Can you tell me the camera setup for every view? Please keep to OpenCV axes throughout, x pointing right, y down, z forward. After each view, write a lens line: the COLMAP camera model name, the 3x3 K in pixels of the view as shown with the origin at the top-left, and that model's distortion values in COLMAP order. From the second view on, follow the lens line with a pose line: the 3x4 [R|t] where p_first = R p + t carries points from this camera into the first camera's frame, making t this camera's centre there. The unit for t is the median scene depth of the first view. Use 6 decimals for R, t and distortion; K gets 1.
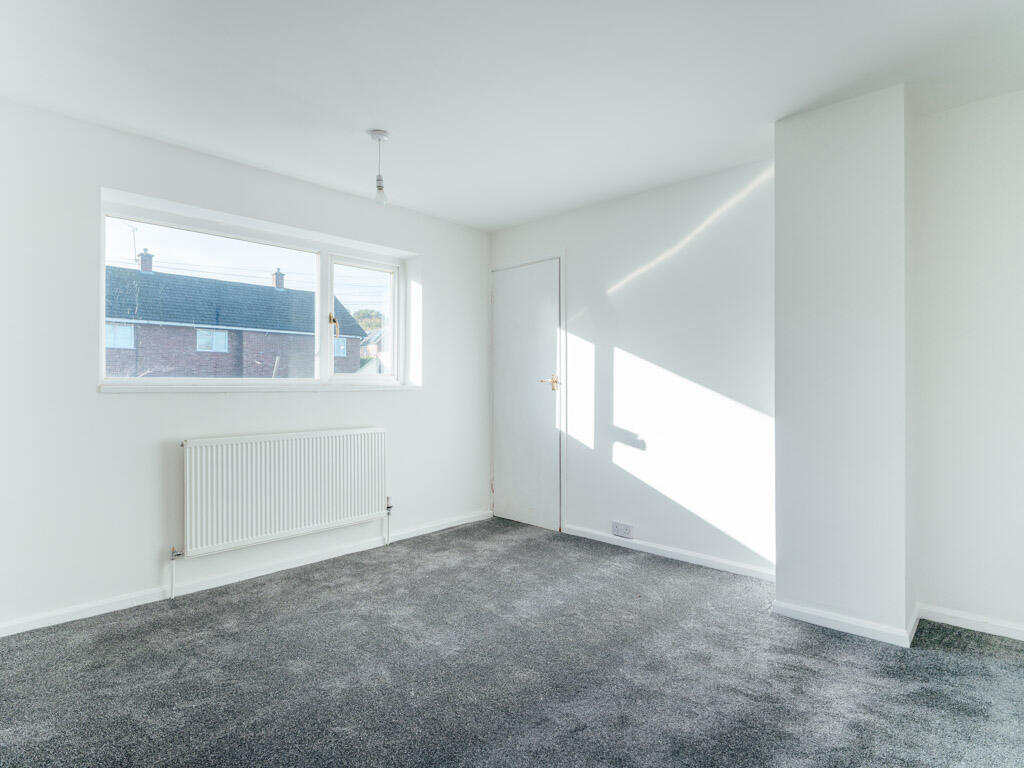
lens RADIAL K [[578.8, 0, 516.7], [0, 578.8, 386.4], [0, 0, 1]] dist [0.002964, -0.000064]
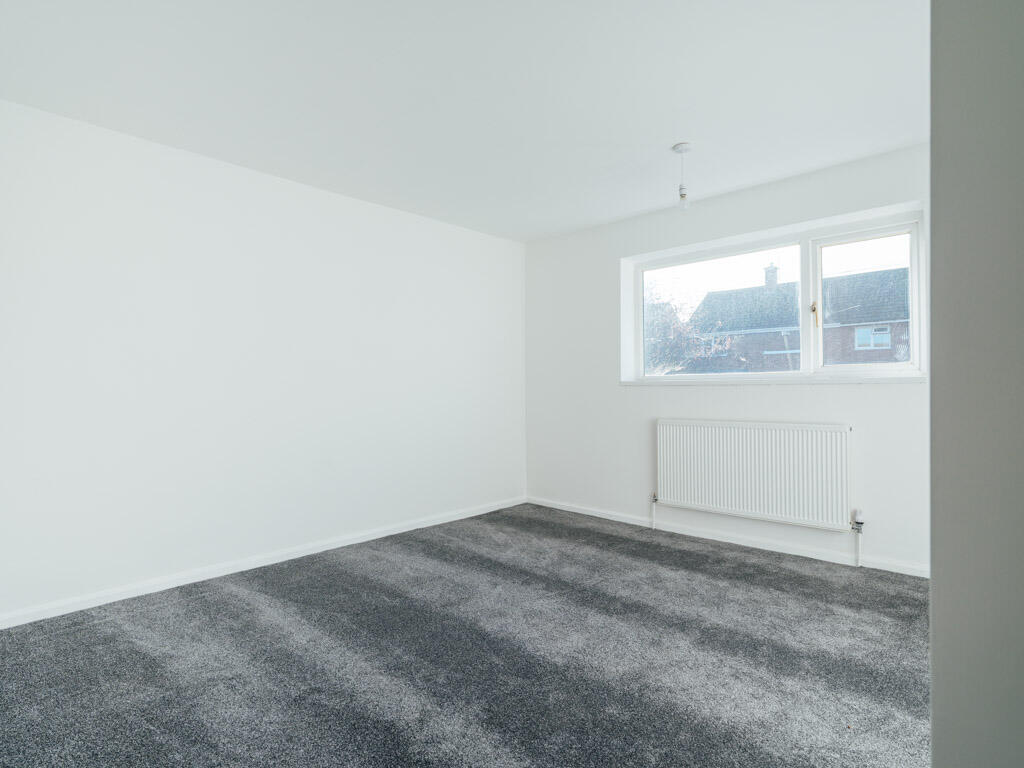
lens RADIAL K [[578.8, 0, 509.2], [0, 578.8, 384.6], [0, 0, 1]] dist [0.002964, -0.000064]
pose [[-0.063193, -0.009796, -0.997953, 0.708989], [0.001426, 0.999950, -0.009906, 0.019717], [0.998000, -0.002049, -0.063175, 0.606625]]
